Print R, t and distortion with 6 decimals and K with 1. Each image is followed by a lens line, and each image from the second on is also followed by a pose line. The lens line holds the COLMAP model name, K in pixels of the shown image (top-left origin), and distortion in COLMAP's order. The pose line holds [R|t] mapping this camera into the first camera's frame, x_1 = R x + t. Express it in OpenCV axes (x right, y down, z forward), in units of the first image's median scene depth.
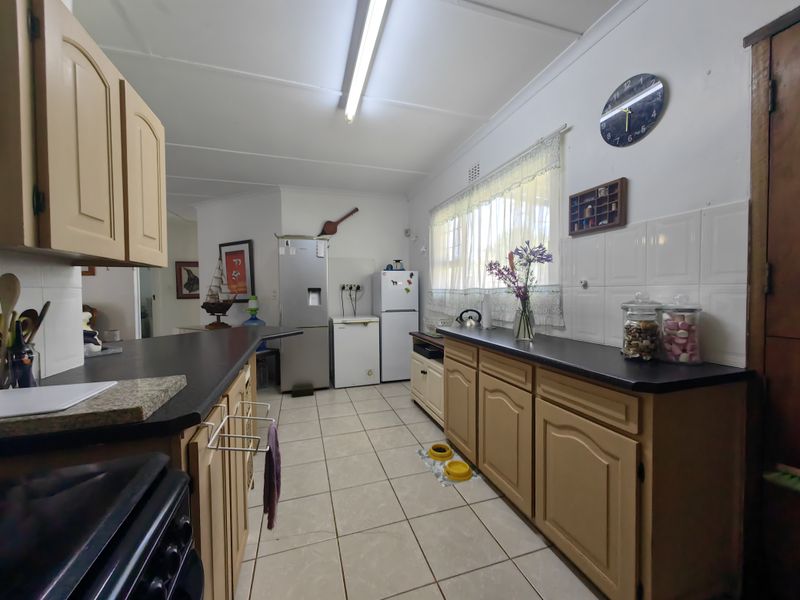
lens RADIAL K [[310.7, 0, 397.9], [0, 310.7, 298.8], [0, 0, 1]] dist [0.014178, -0.000252]
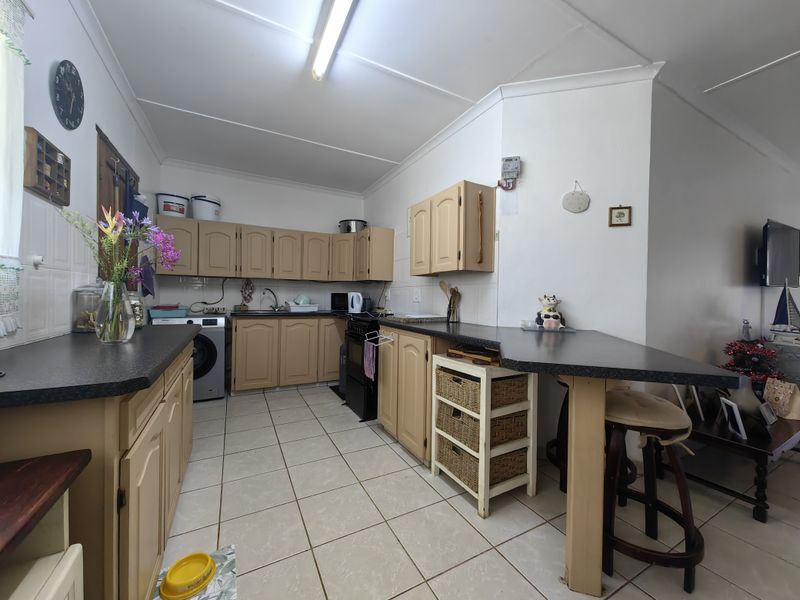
lens RADIAL K [[310.7, 0, 397.9], [0, 310.7, 298.8], [0, 0, 1]] dist [0.014178, -0.000252]
pose [[-0.984119, -0.012400, -0.177077, -0.096477], [-0.018685, 0.999252, 0.033870, -0.004838], [0.176525, 0.036641, -0.983614, 1.838855]]
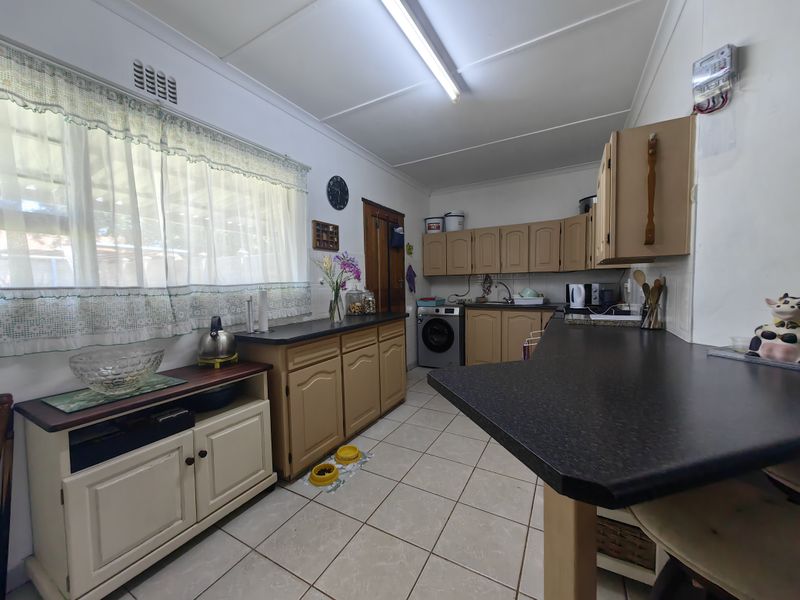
lens RADIAL K [[310.7, 0, 397.9], [0, 310.7, 298.8], [0, 0, 1]] dist [0.014178, -0.000252]
pose [[-0.679416, -0.021073, 0.733451, -0.776796], [0.041393, 0.996895, 0.066986, -0.049875], [-0.732585, 0.075871, -0.676434, 1.739670]]
